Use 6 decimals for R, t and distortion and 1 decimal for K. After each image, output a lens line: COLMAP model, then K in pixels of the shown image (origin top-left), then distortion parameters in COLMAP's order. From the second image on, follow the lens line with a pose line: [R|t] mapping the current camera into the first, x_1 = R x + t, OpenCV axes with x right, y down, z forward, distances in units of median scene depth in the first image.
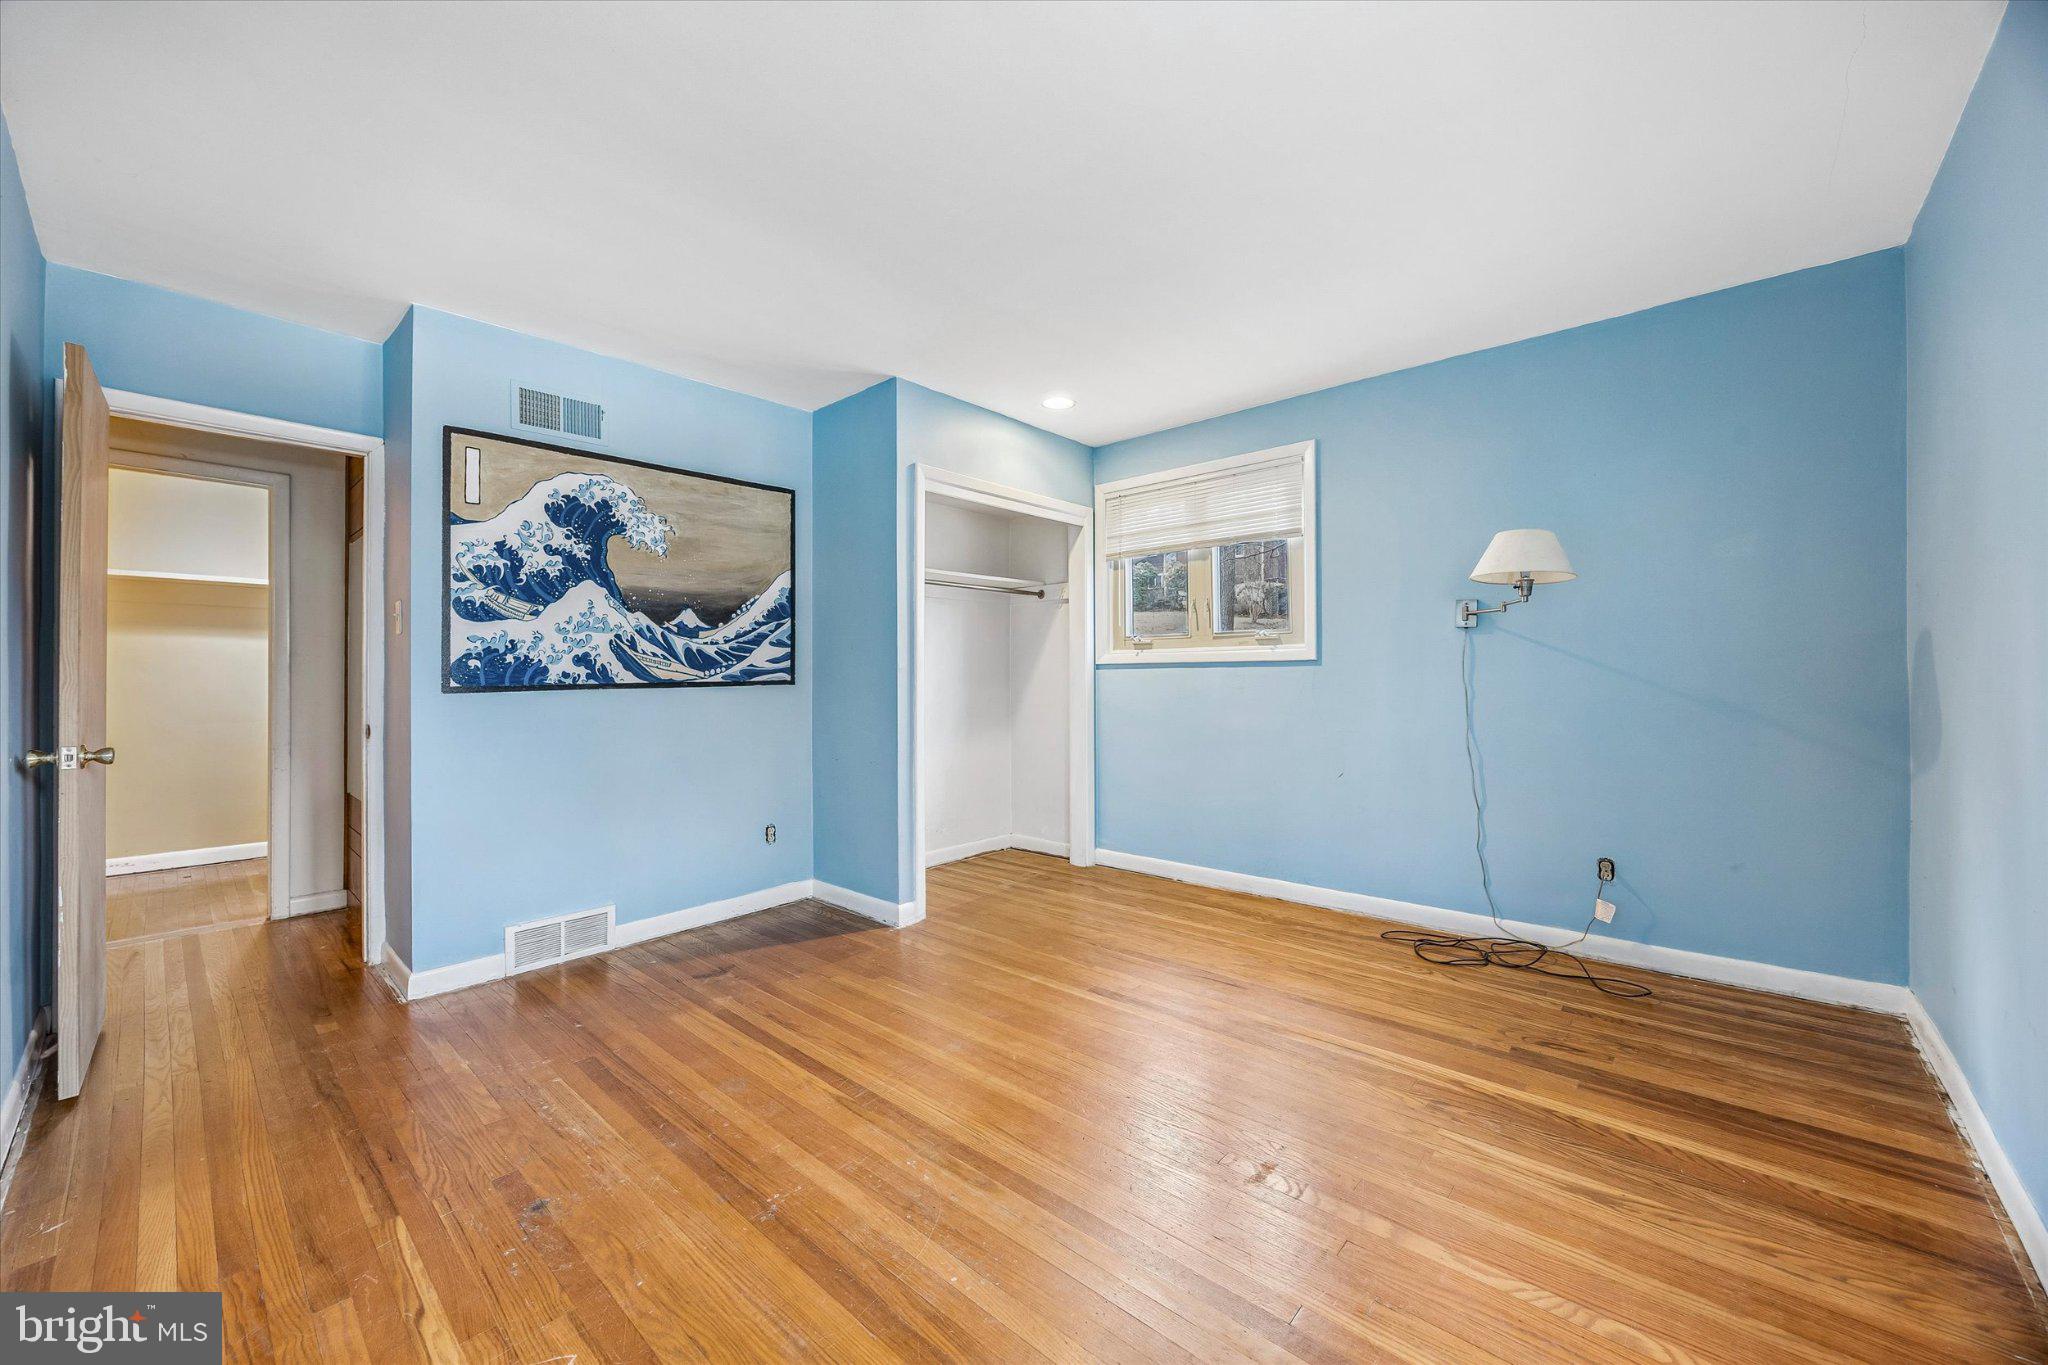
lens RADIAL K [[793.9, 0, 1038.5], [0, 793.9, 675.6], [0, 0, 1]] dist [-0.008118, 0.000137]
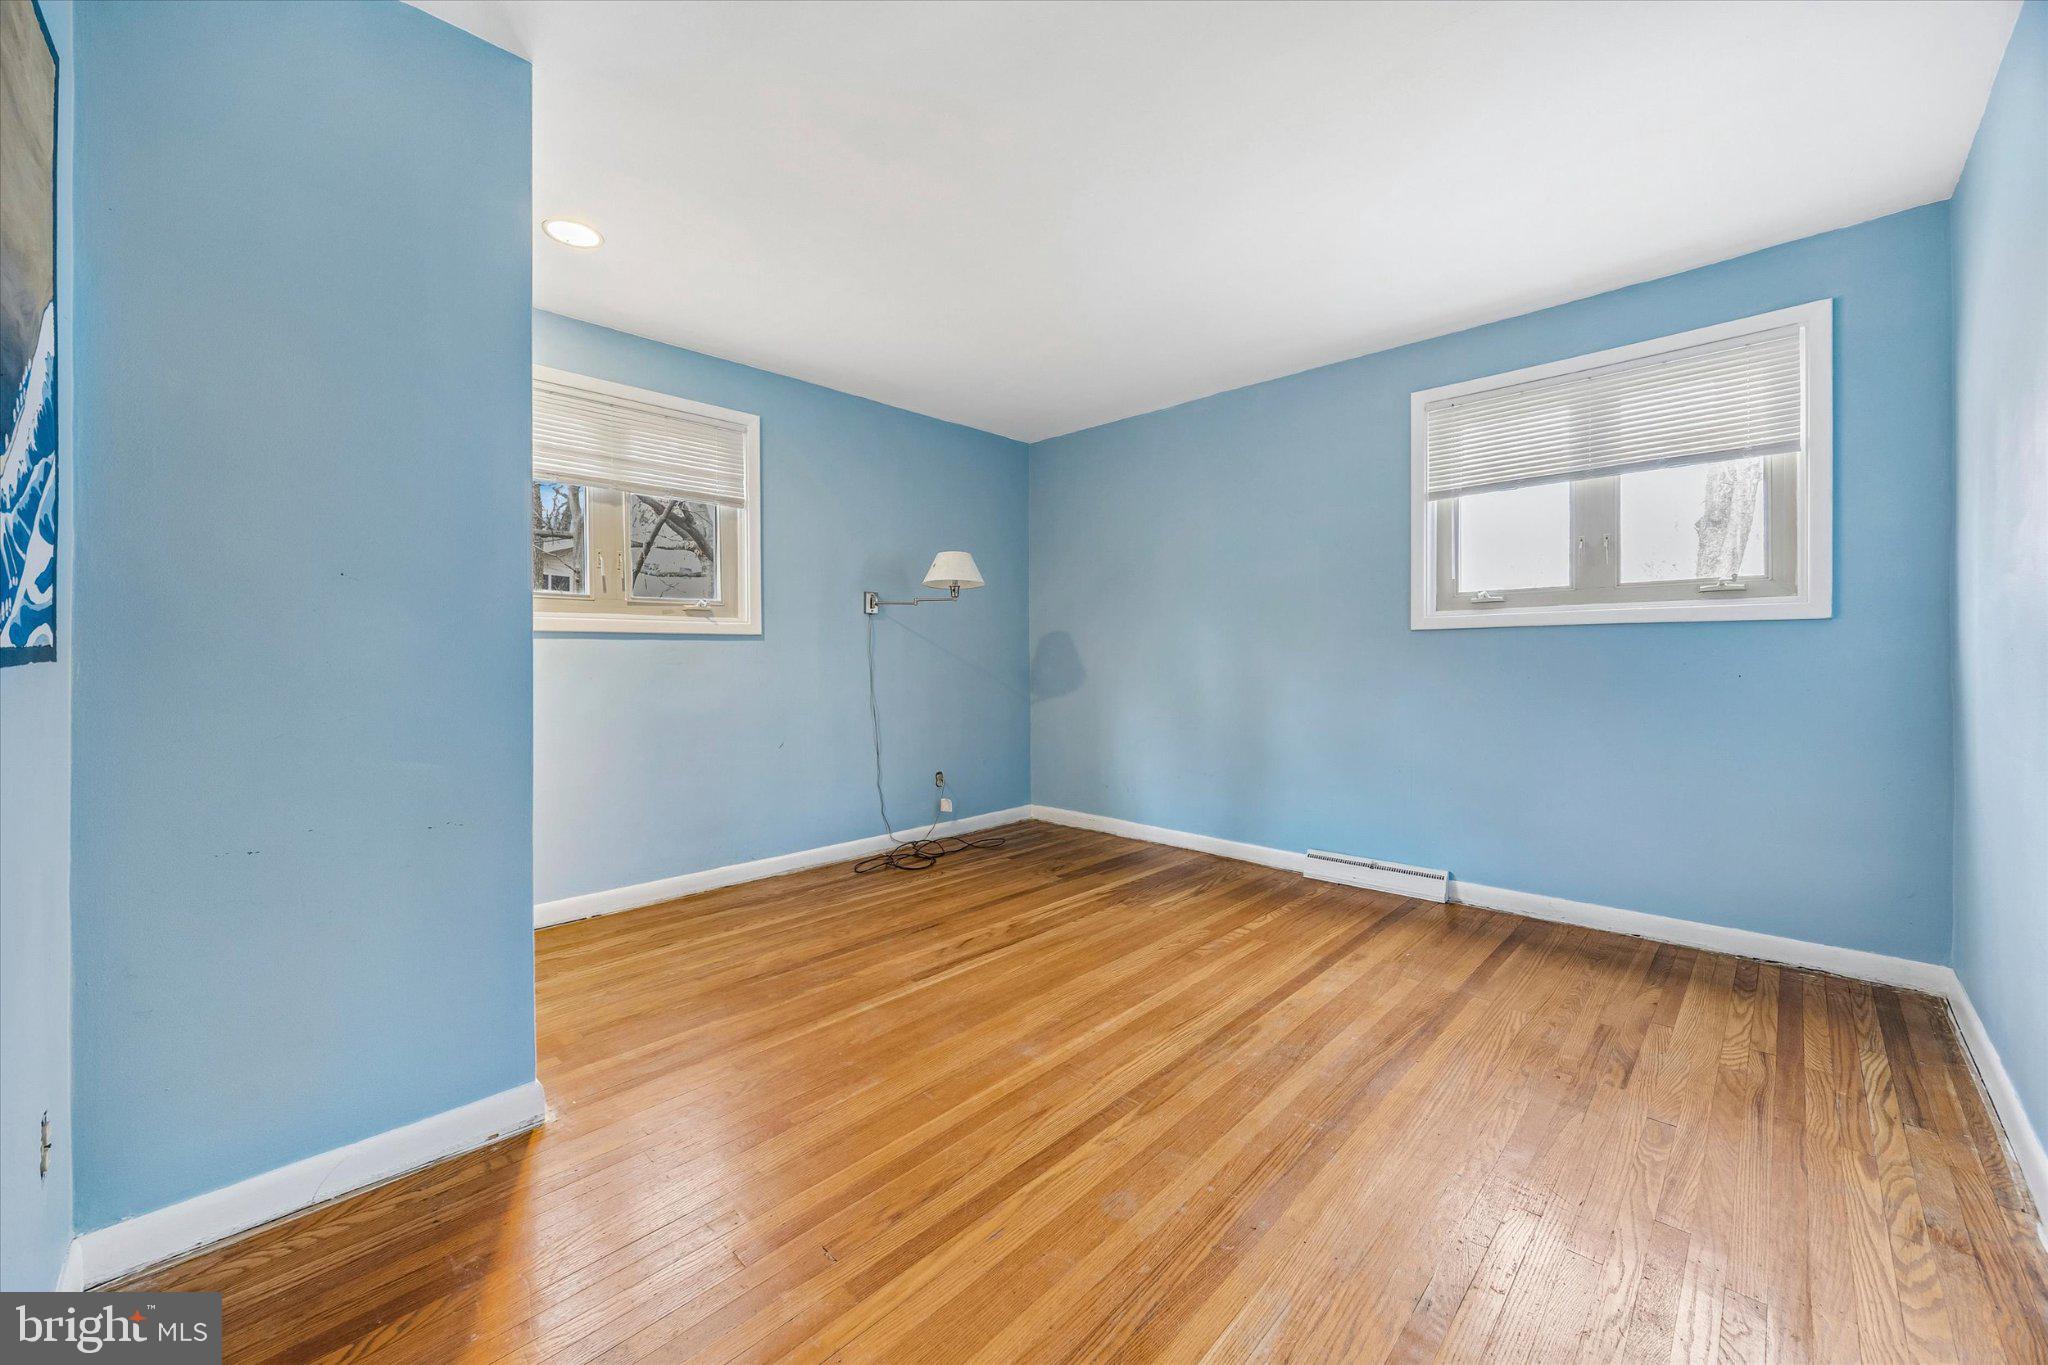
lens RADIAL K [[793.9, 0, 1039.2], [0, 793.9, 666.0], [0, 0, 1]] dist [-0.008118, 0.000137]
pose [[0.016914, -0.006246, 0.999837, -0.861397], [0.002293, 0.999978, 0.006208, 0.018553], [-0.999854, 0.002187, 0.016928, 0.828533]]
